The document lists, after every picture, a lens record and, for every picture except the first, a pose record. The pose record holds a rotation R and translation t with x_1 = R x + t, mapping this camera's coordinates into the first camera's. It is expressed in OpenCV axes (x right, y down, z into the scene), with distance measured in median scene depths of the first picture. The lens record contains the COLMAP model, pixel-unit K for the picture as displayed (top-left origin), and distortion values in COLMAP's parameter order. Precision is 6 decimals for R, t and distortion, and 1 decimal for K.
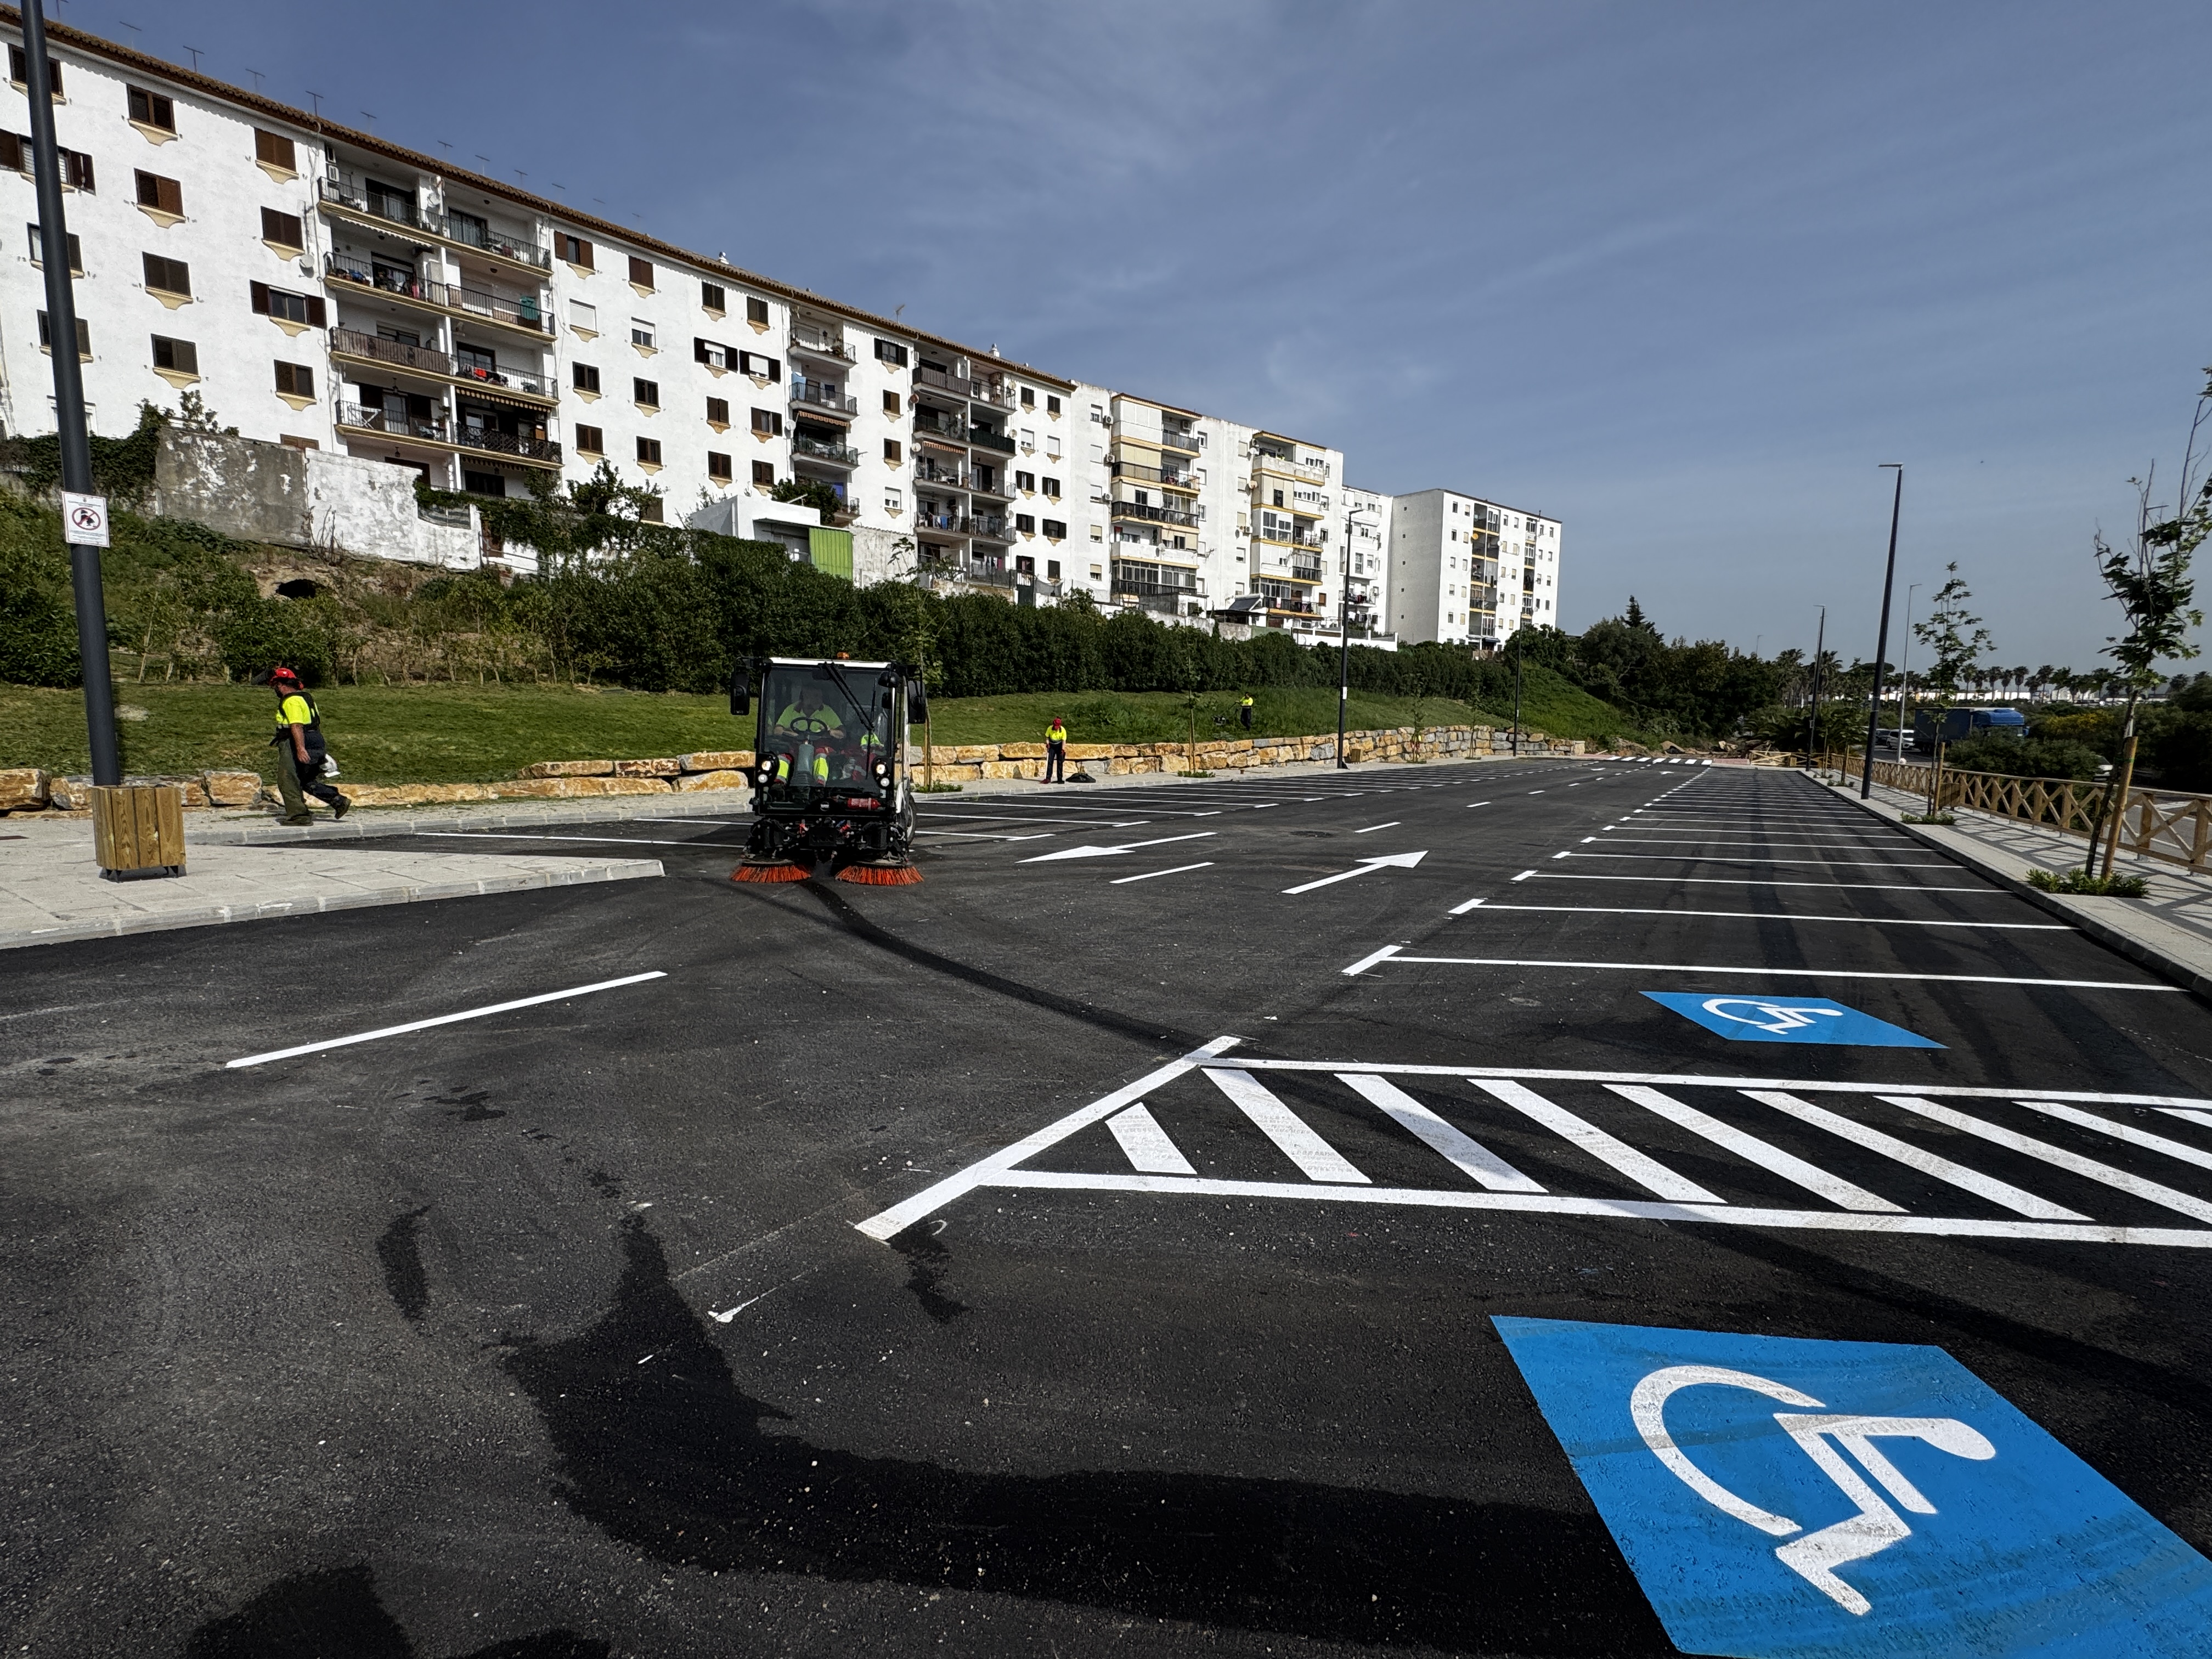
lens RADIAL K [[991.2, 0, 1106.0], [0, 991.2, 829.5], [0, 0, 1]] dist [-0.002979, 0.000027]
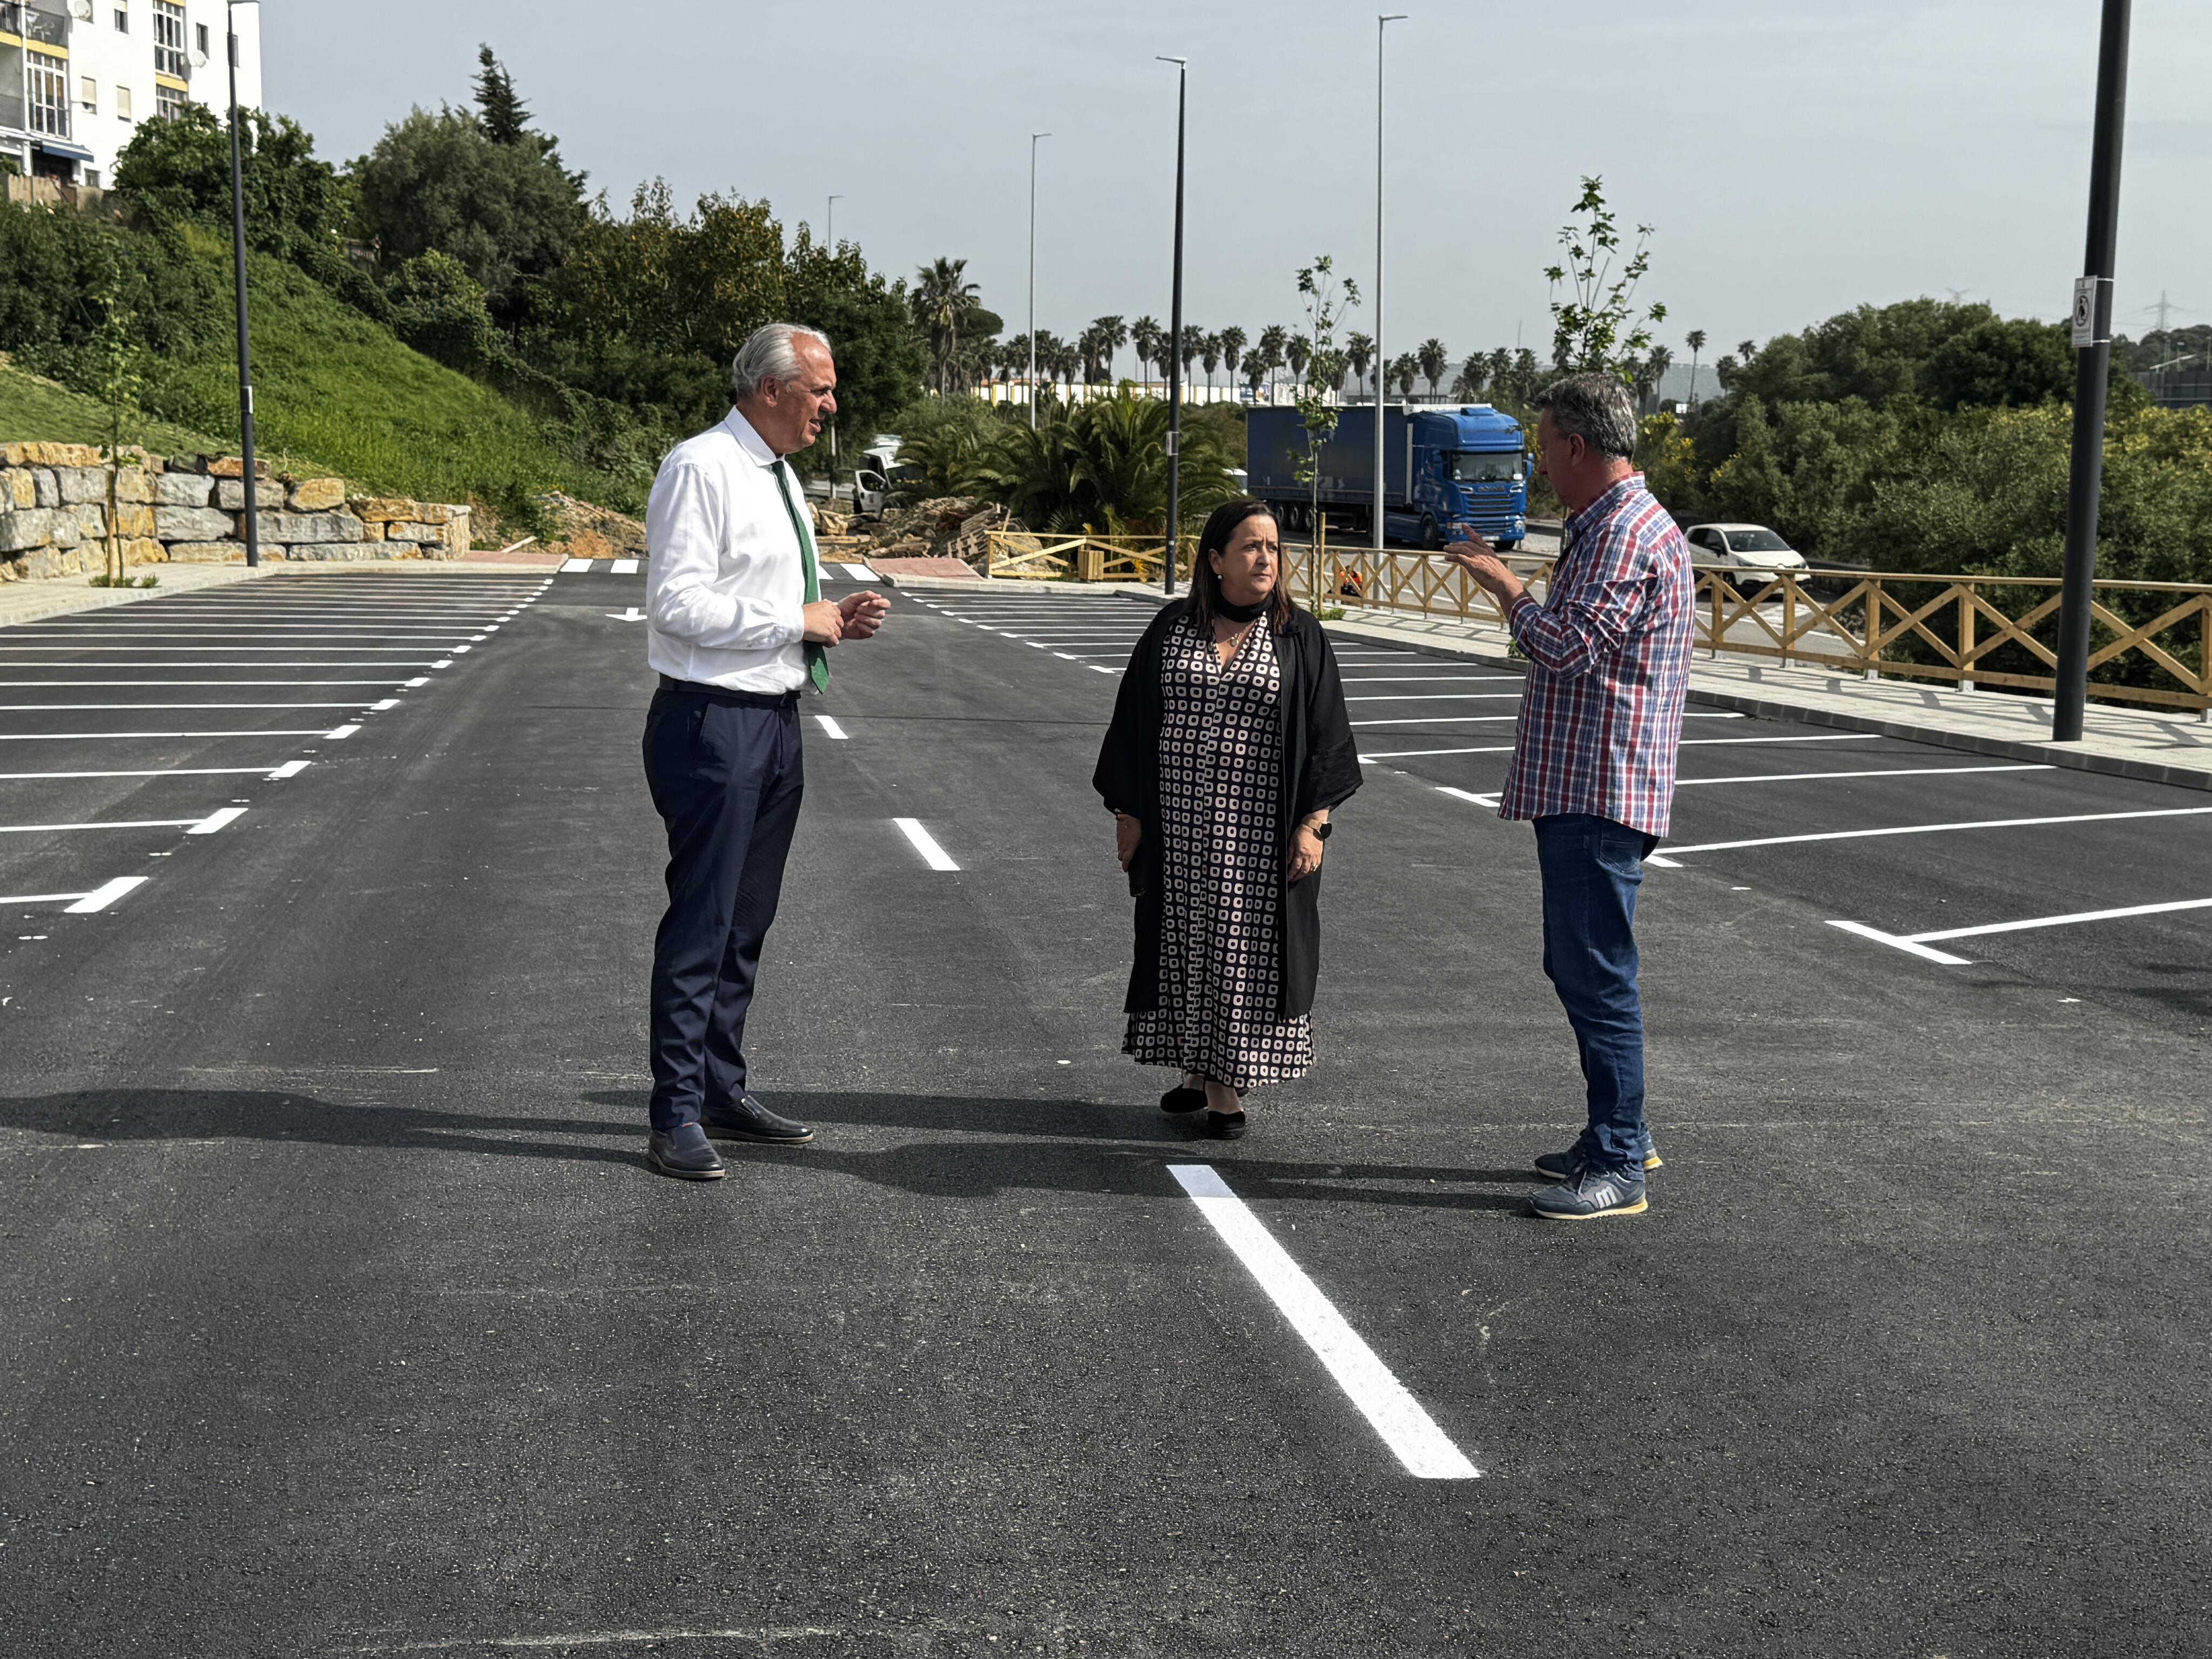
lens RADIAL K [[2880.0, 0, 1106.0], [0, 2880.0, 829.5], [0, 0, 1]] dist [0.190333, -0.438766]
pose [[0.750004, -0.085249, 0.655917, 0.050890], [0.072751, 0.996275, 0.046298, -0.017081], [-0.657420, 0.012994, 0.753412, 0.193342]]
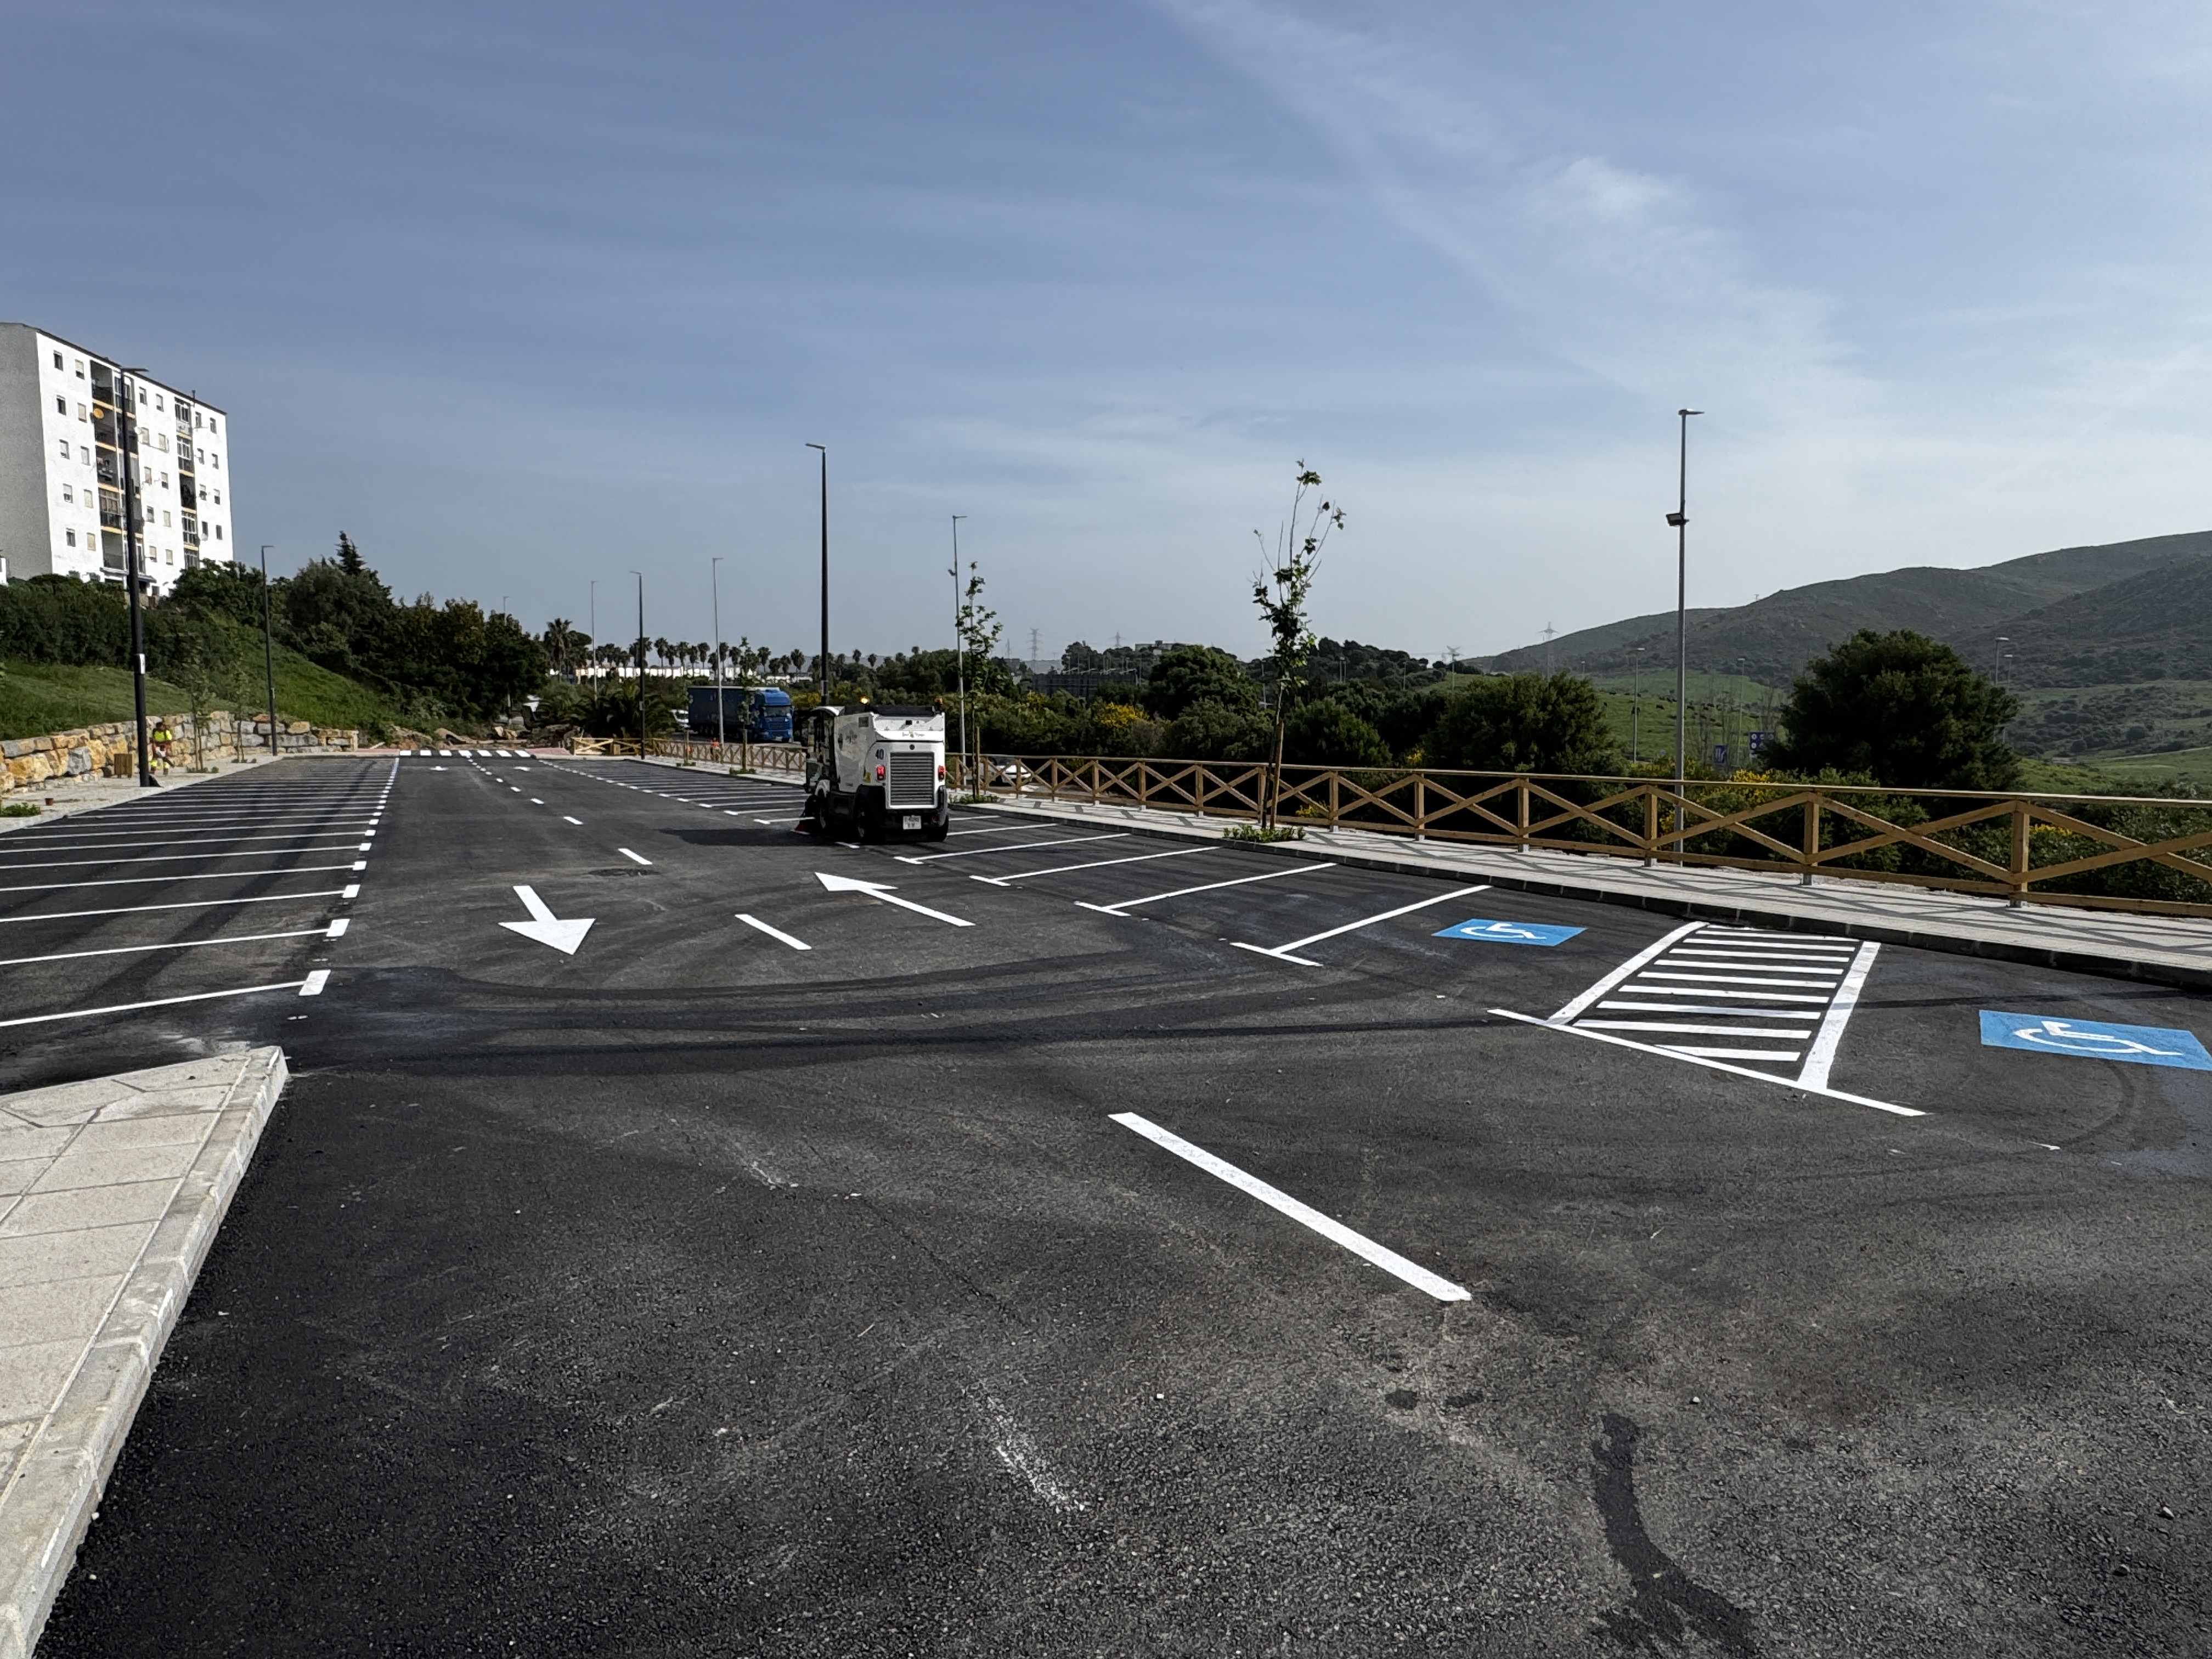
lens RADIAL K [[1339.9, 0, 1106.0], [0, 1339.9, 829.5], [0, 0, 1]] dist [-0.005805, 0.001489]
pose [[0.498545, -0.086807, 0.862506, -0.070586], [0.097453, 0.994279, 0.043739, -0.005360], [-0.861368, 0.062248, 0.504153, 0.029835]]
